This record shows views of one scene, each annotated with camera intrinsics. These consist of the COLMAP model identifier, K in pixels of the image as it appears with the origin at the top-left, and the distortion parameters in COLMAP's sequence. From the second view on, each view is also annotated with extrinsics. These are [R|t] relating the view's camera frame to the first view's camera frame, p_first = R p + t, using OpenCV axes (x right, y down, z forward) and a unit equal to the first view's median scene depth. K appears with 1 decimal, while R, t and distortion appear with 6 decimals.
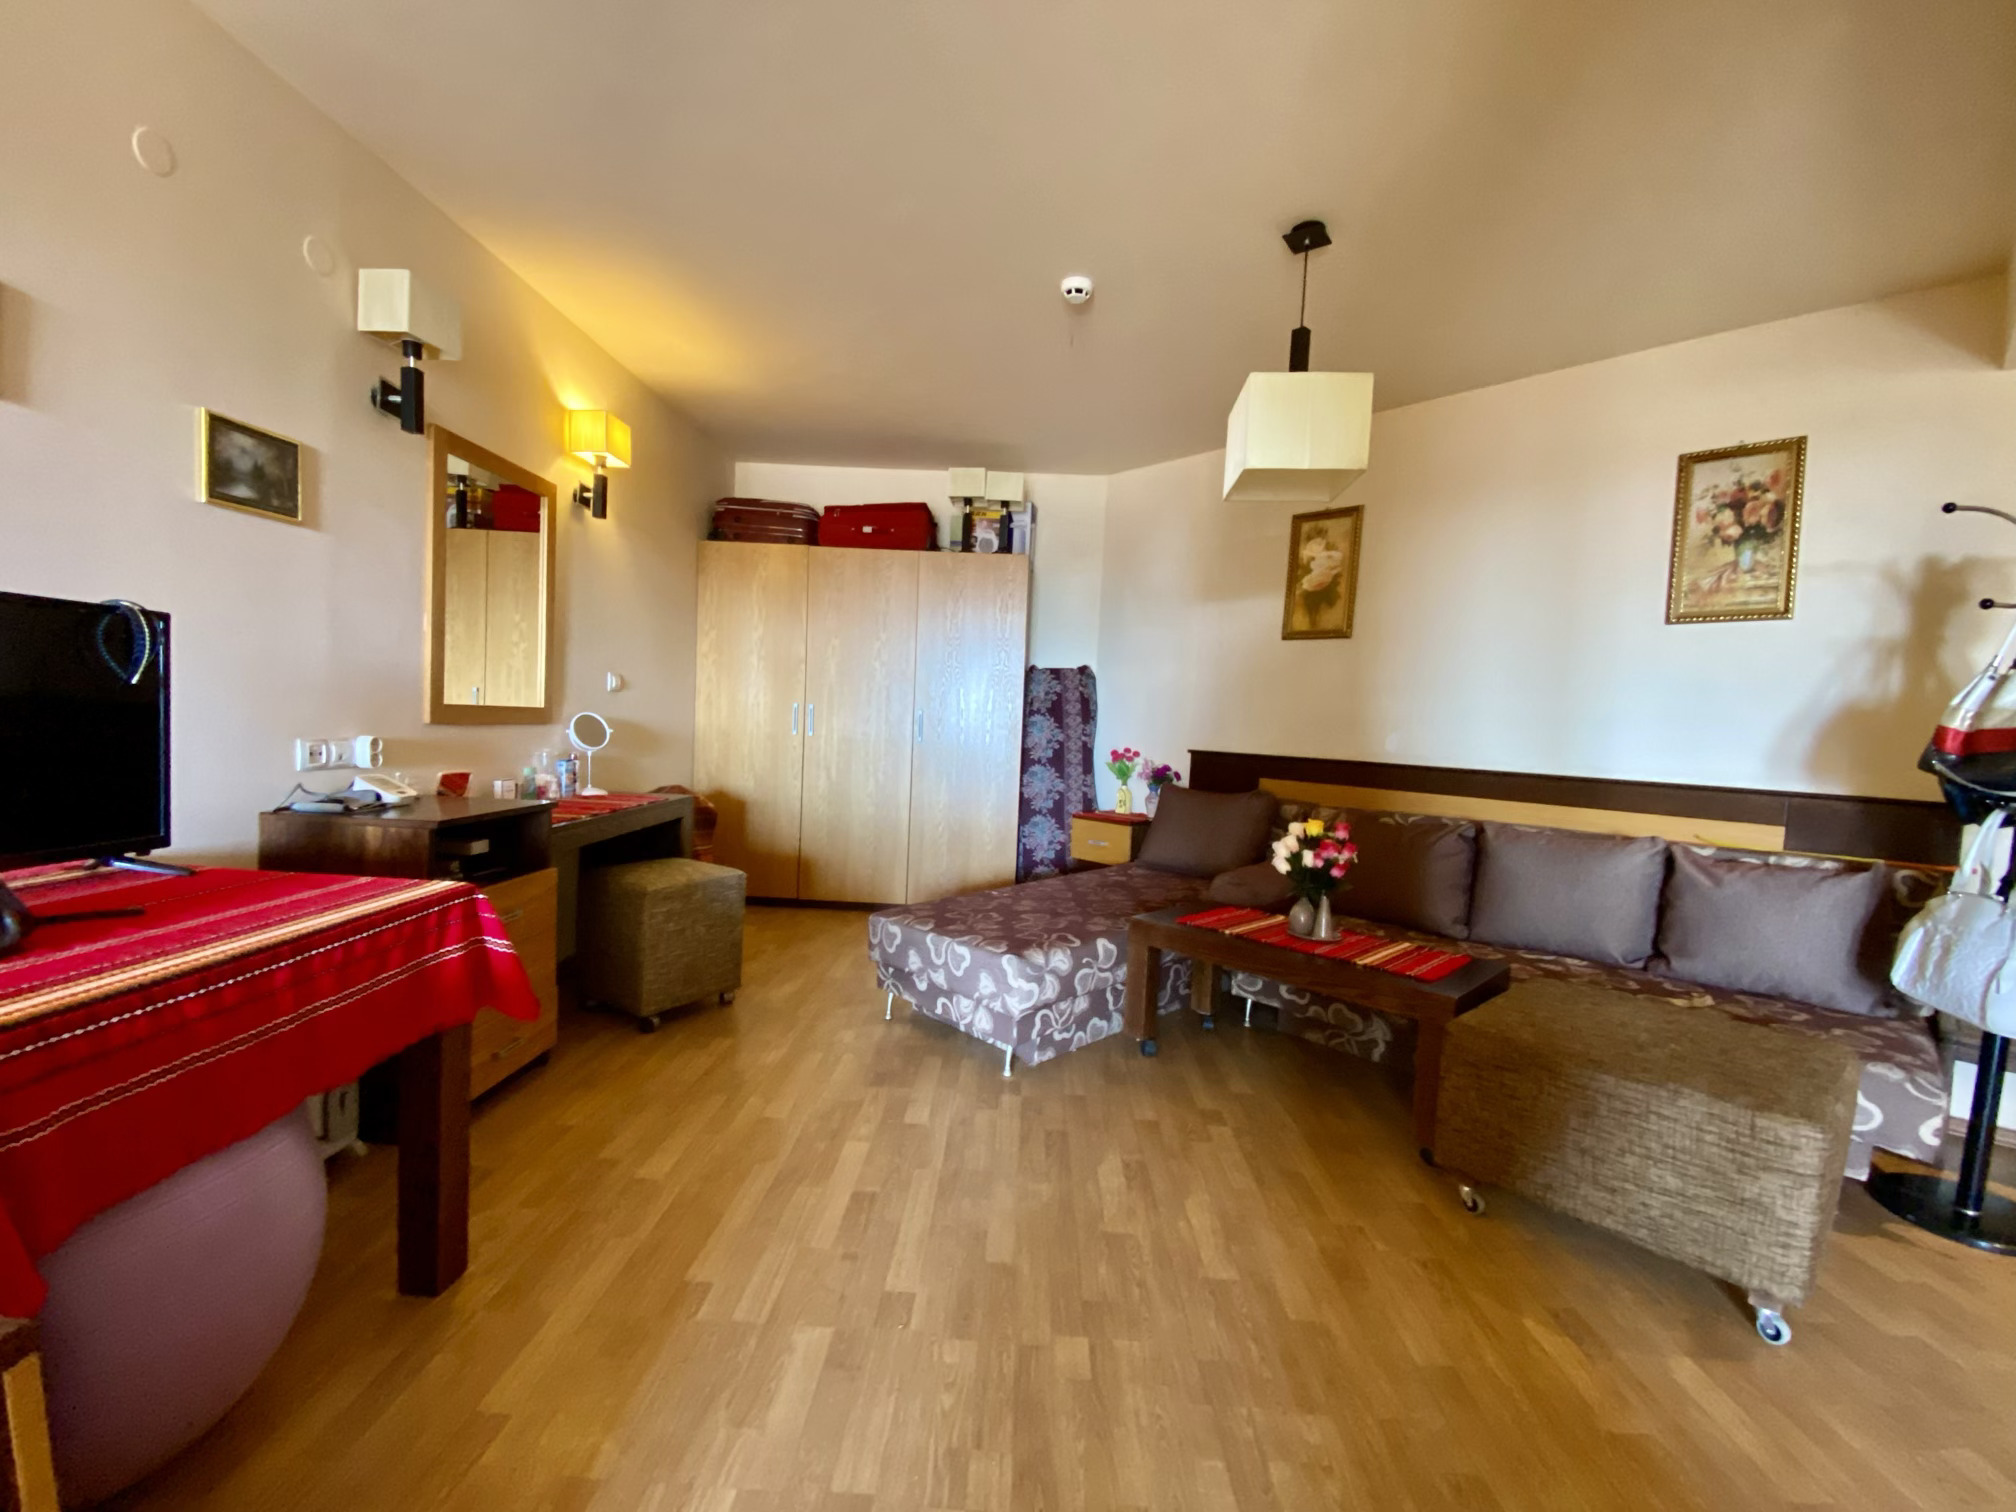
lens RADIAL K [[811.9, 0, 1009.1], [0, 811.9, 773.5], [0, 0, 1]] dist [-0.001481, -0.006139]
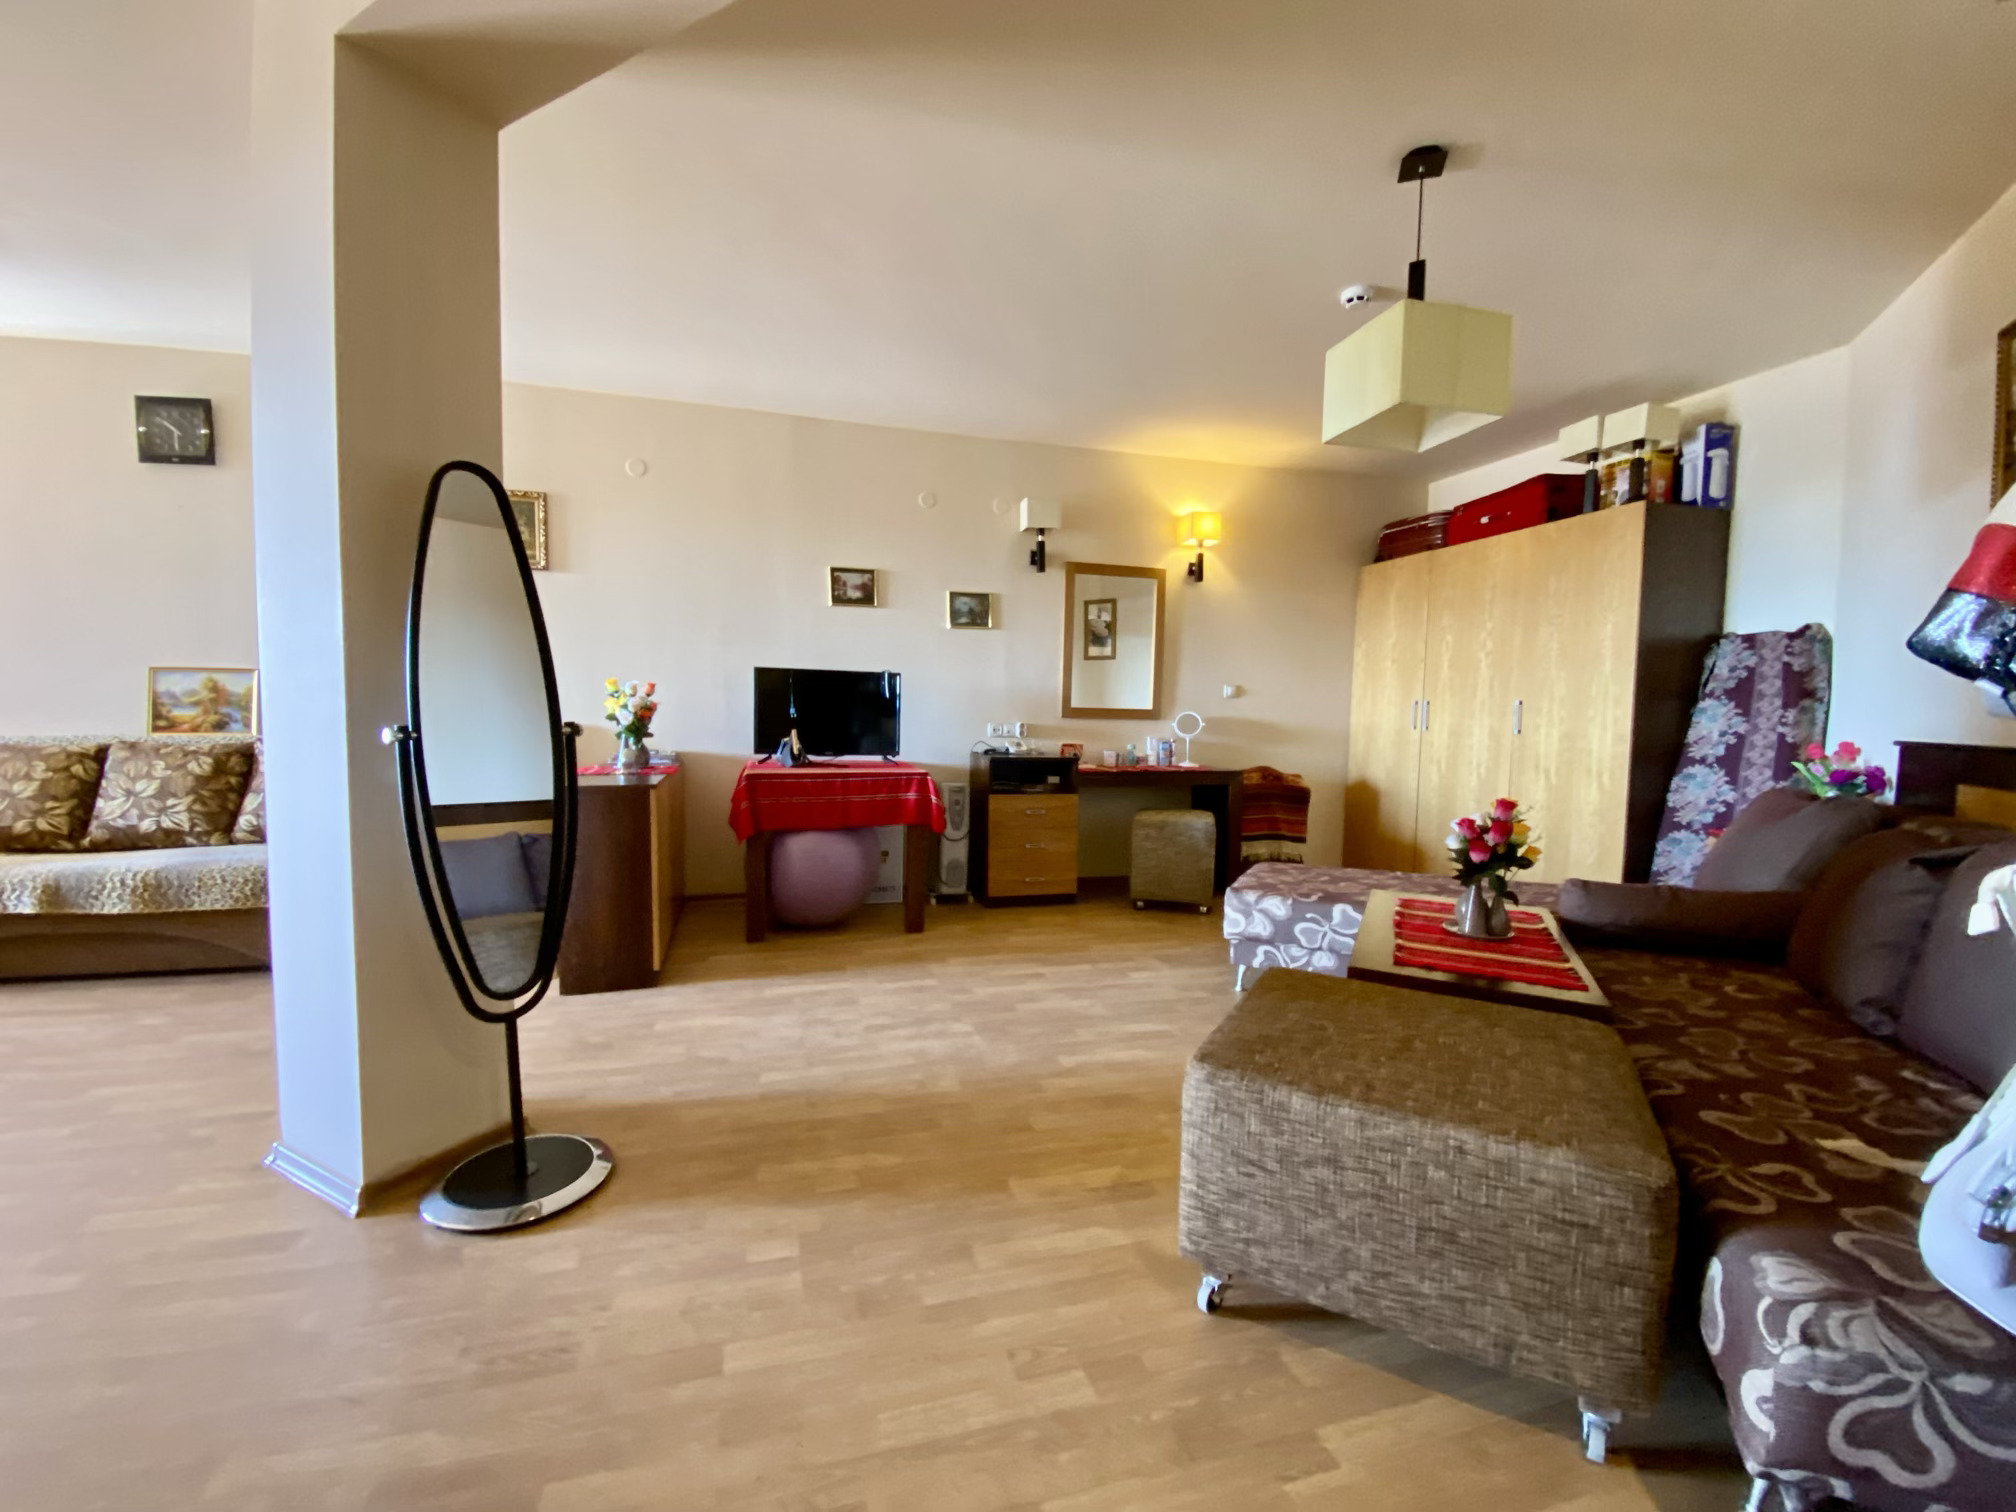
lens RADIAL K [[811.9, 0, 992.2], [0, 811.9, 777.5], [0, 0, 1]] dist [-0.001481, -0.006139]
pose [[0.300601, 0.033247, -0.953170, 0.957233], [-0.064317, 0.997824, 0.014520, 0.056505], [0.951579, 0.056940, 0.302085, 0.243474]]
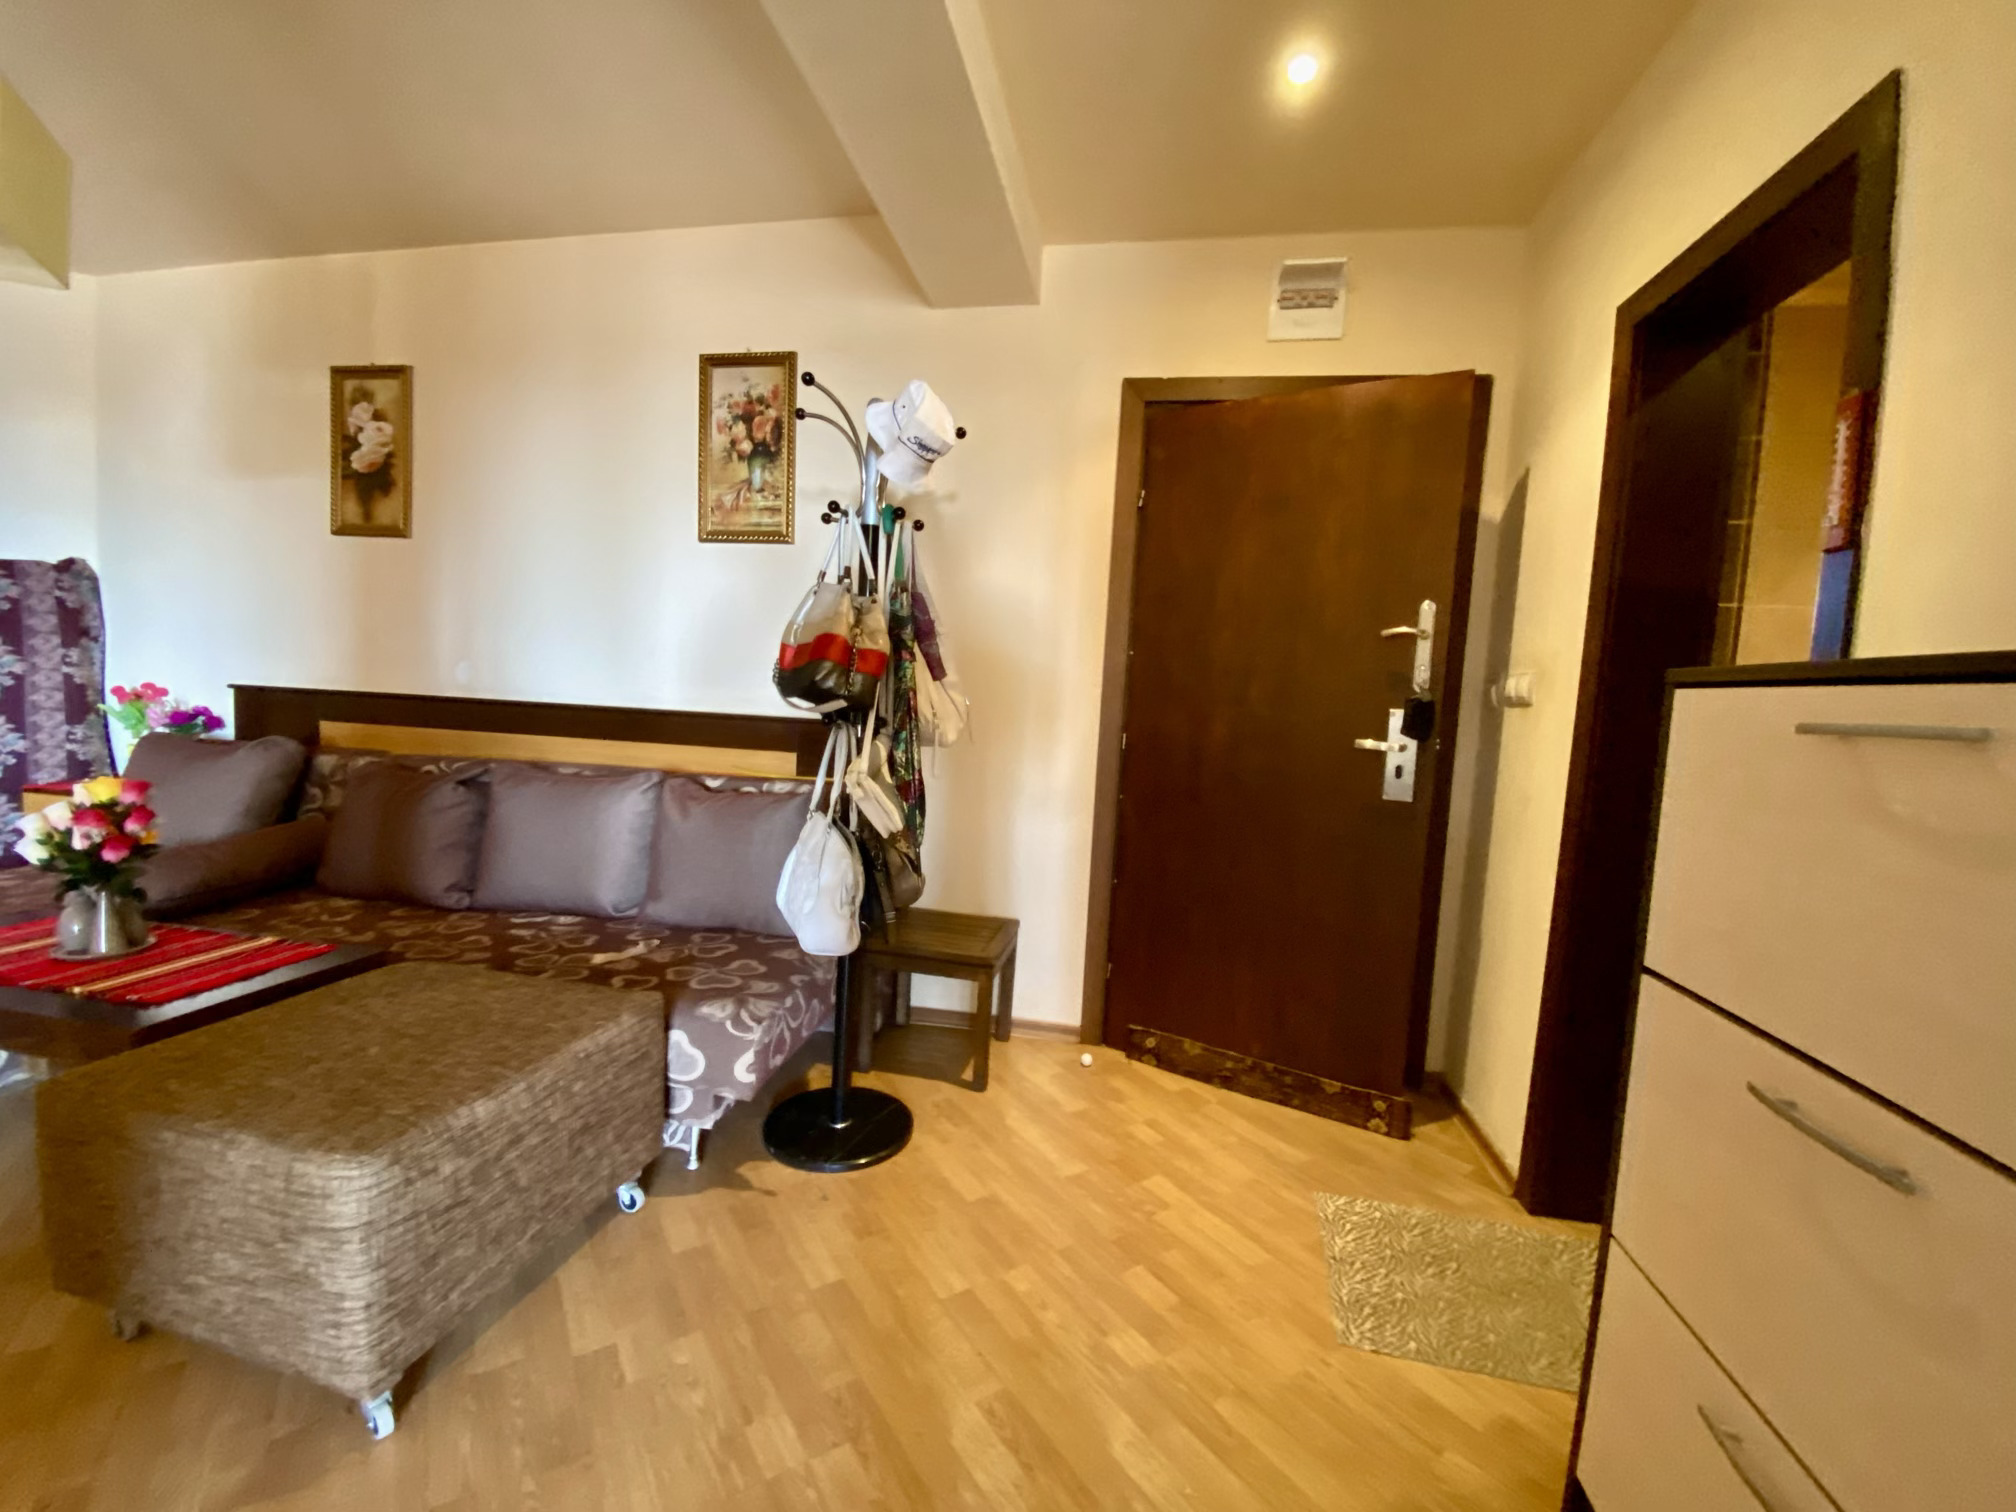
lens RADIAL K [[811.9, 0, 1000.5], [0, 811.9, 770.4], [0, 0, 1]] dist [-0.001481, -0.006139]
pose [[0.810254, -0.057239, 0.583278, 0.559175], [0.023641, 0.997601, 0.065058, 0.025754], [-0.585602, -0.038924, 0.809663, 0.035302]]
